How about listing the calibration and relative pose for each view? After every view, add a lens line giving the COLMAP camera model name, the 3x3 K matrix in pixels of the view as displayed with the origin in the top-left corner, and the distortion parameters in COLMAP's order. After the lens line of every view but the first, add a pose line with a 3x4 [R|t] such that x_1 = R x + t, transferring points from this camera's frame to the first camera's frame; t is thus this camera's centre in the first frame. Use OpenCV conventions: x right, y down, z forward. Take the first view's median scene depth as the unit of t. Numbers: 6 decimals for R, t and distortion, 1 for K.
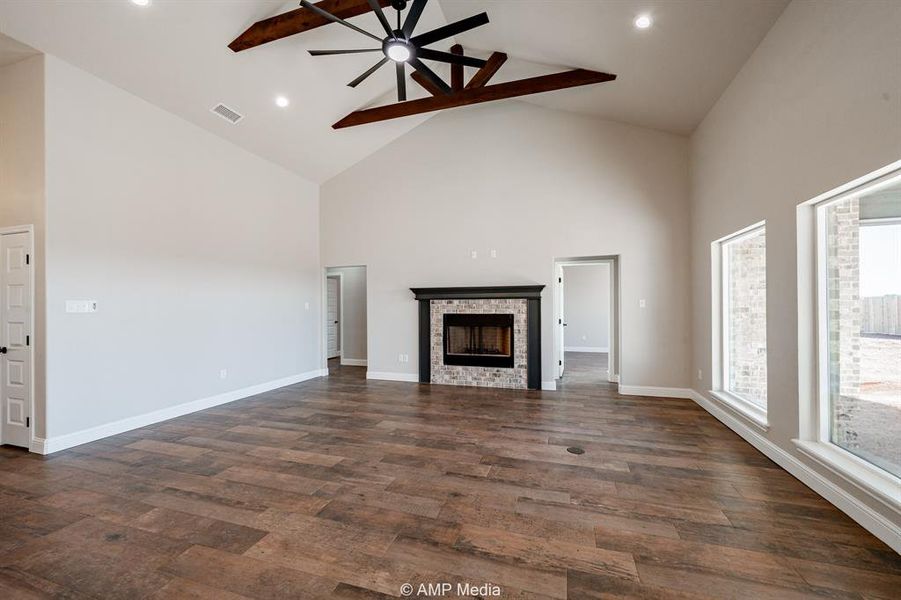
lens RADIAL K [[334.9, 0, 441.3], [0, 334.9, 304.5], [0, 0, 1]] dist [-0.005178, 0.000489]
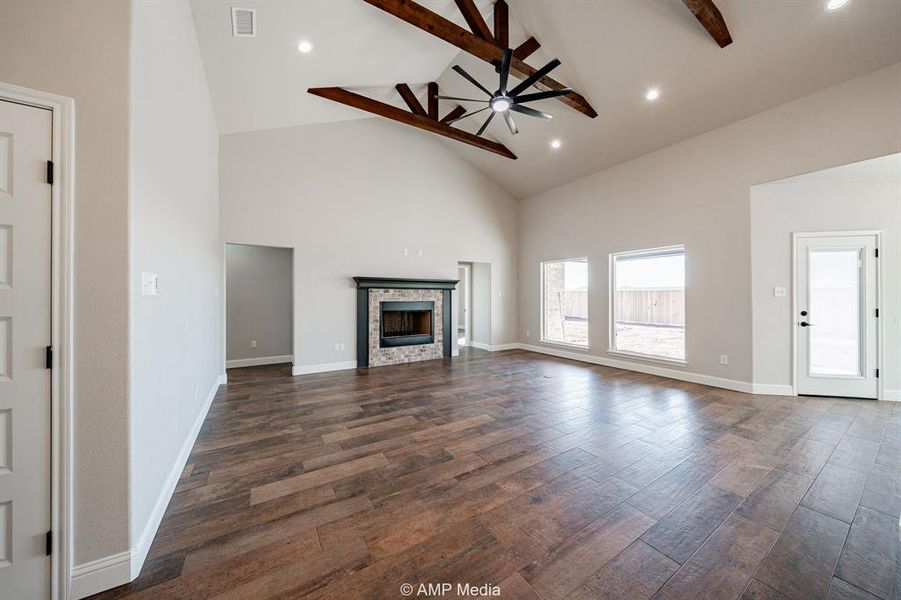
lens RADIAL K [[297.7, 0, 457.4], [0, 297.7, 295.1], [0, 0, 1]] dist [-0.008990, -0.000188]
pose [[0.665947, 0.010600, 0.745924, -0.581906], [-0.007565, 0.999944, -0.007456, 0.012374], [-0.745961, -0.000678, 0.665990, 0.169538]]
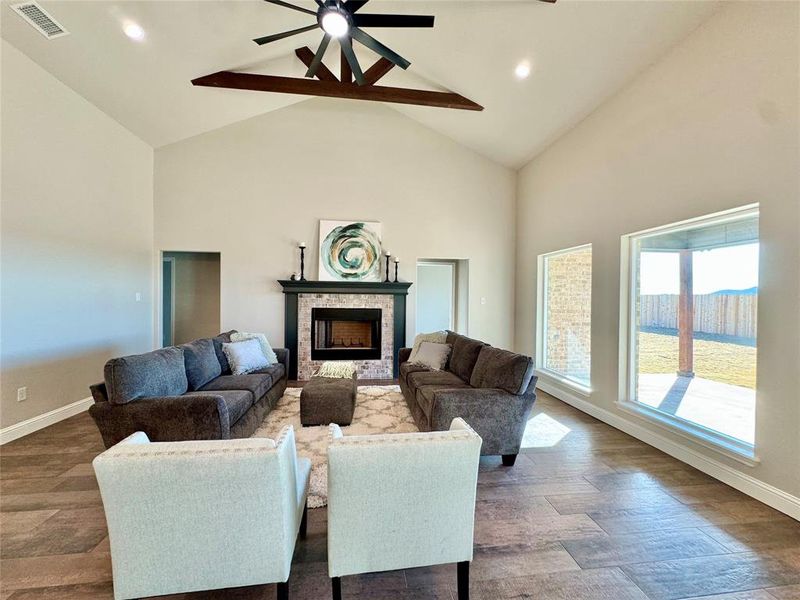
lens RADIAL K [[317.4, 0, 386.3], [0, 317.4, 299.9], [0, 0, 1]] dist [0.002720, -0.000401]
pose [[0.917796, 0.015350, 0.396755, -0.170854], [-0.019688, 0.999783, 0.006863, -0.006696], [-0.396563, -0.014110, 0.917899, 0.071592]]
